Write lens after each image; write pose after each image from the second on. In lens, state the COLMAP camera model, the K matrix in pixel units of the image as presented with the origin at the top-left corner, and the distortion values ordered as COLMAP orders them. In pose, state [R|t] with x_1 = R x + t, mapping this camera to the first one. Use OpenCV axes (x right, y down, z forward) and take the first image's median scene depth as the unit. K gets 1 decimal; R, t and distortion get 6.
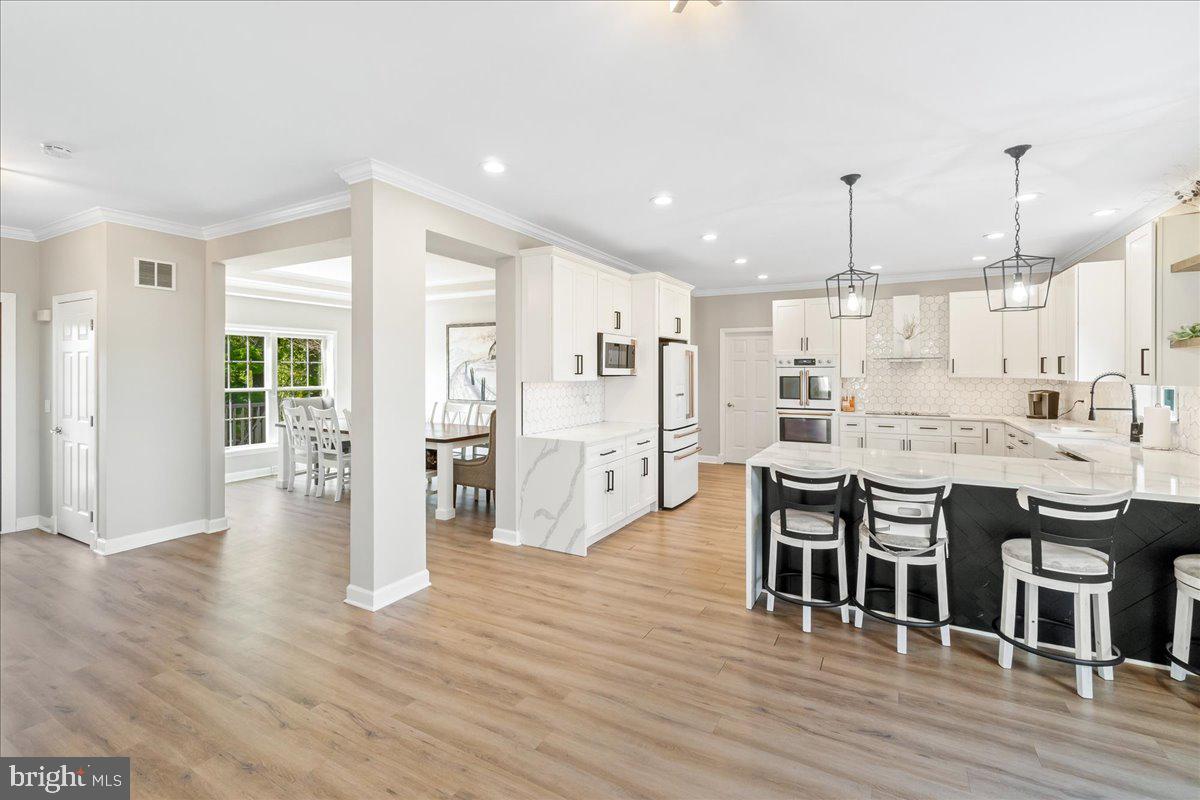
lens RADIAL K [[536.0, 0, 593.8], [0, 536.0, 366.3], [0, 0, 1]] dist [-0.003083, -0.000316]
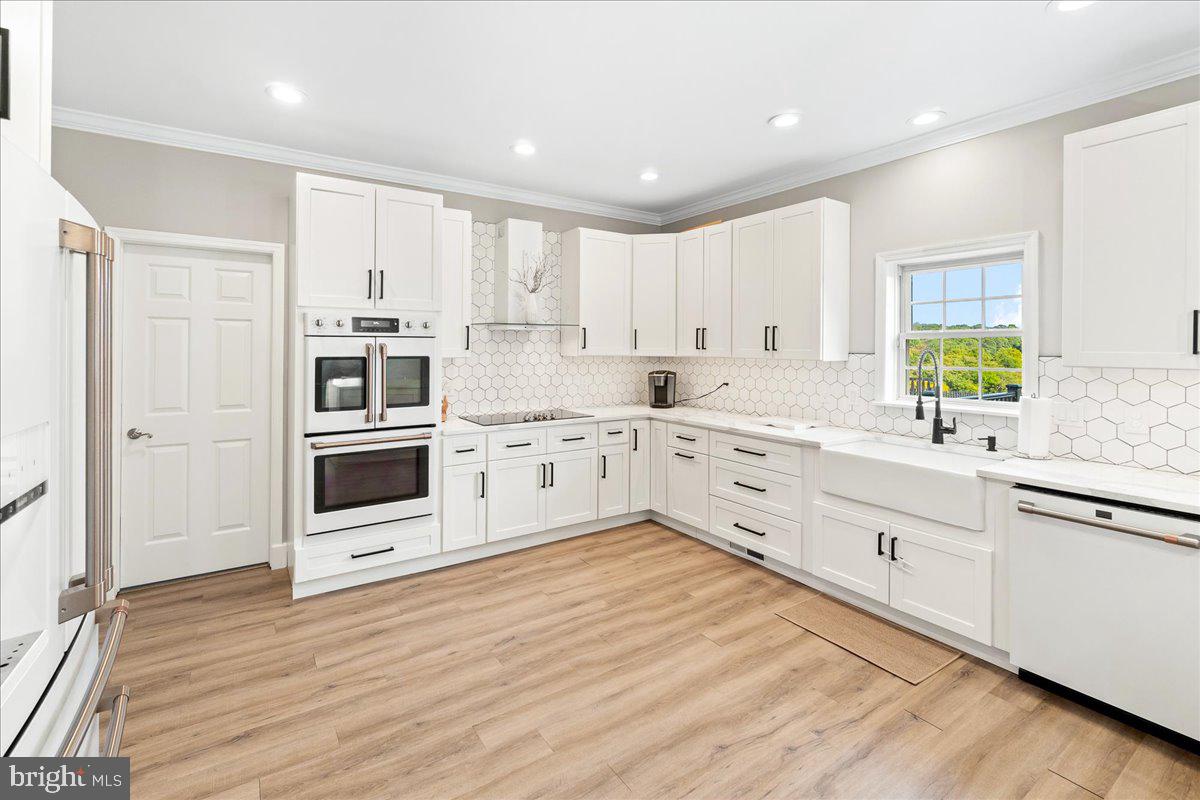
lens RADIAL K [[534.0, 0, 598.1], [0, 534.0, 346.0], [0, 0, 1]] dist [-0.003641, -0.000237]
pose [[0.464645, 0.003525, 0.885490, 0.122517], [-0.010399, 0.999945, 0.001476, 0.010228], [-0.885436, -0.009894, 0.464656, 0.899818]]
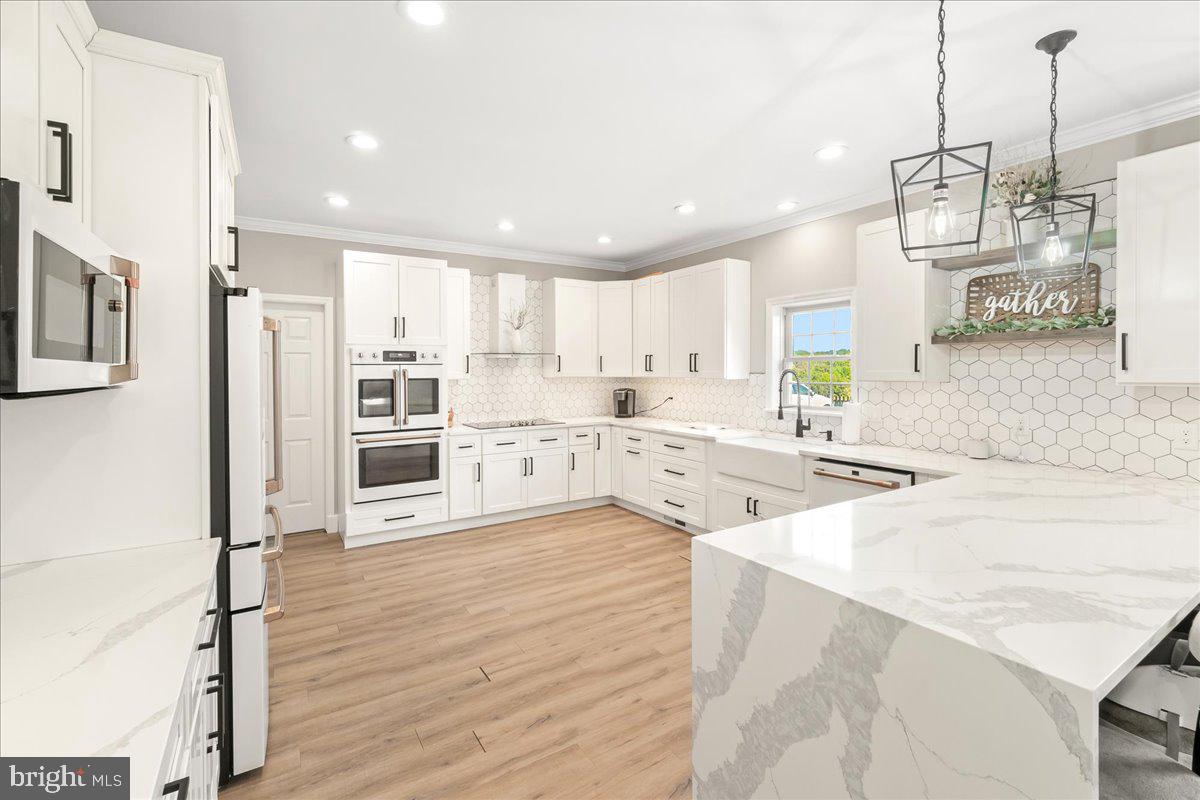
lens RADIAL K [[517.4, 0, 599.9], [0, 517.4, 374.8], [0, 0, 1]] dist [-0.001986, -0.000307]
pose [[0.483743, -0.010768, 0.875144, -0.033819], [-0.001133, 0.999916, 0.012930, 0.008536], [-0.875209, -0.007246, 0.483690, 0.717730]]
